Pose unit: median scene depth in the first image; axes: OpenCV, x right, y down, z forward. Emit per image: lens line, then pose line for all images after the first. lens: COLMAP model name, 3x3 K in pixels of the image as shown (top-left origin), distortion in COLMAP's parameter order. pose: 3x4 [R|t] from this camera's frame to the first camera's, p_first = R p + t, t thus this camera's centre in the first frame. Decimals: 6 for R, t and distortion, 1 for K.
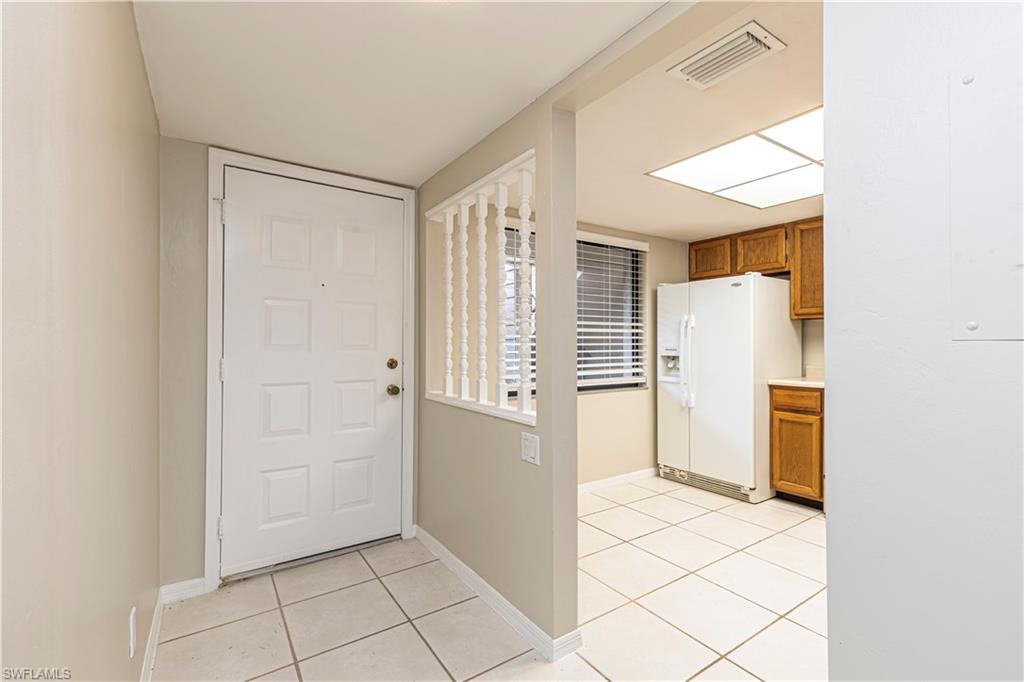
lens RADIAL K [[455.8, 0, 514.2], [0, 455.8, 341.5], [0, 0, 1]] dist [0.007652, -0.001321]
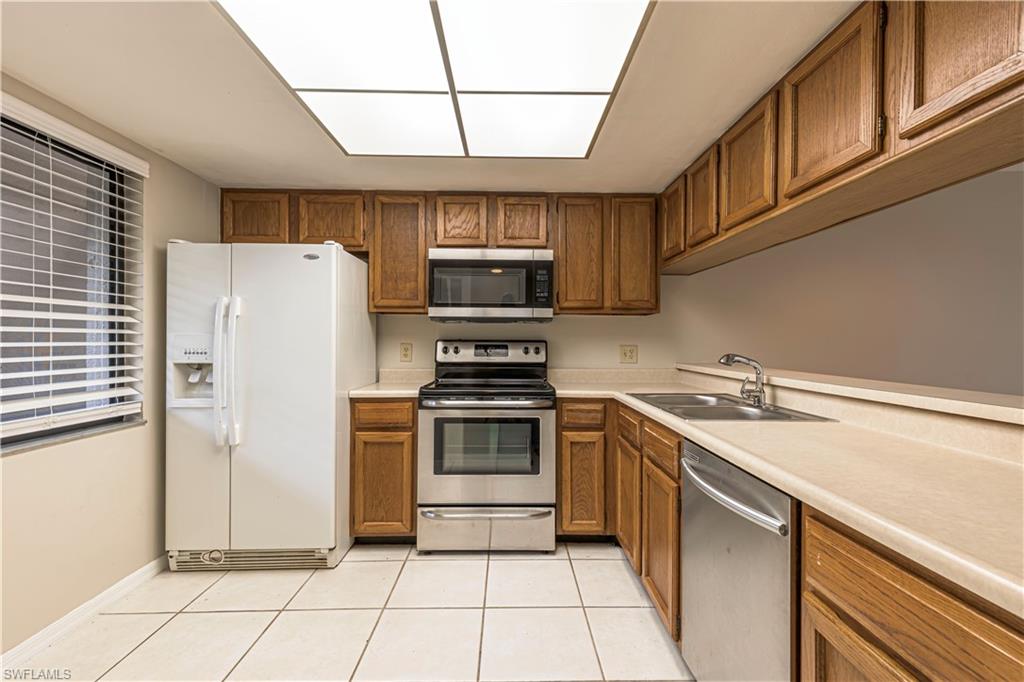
lens RADIAL K [[455.8, 0, 517.7], [0, 455.8, 339.2], [0, 0, 1]] dist [0.007652, -0.001321]
pose [[0.534641, 0.004158, 0.845069, 0.065174], [-0.005995, 0.999981, -0.001128, -0.001672], [-0.845058, -0.004463, 0.534656, 0.328780]]
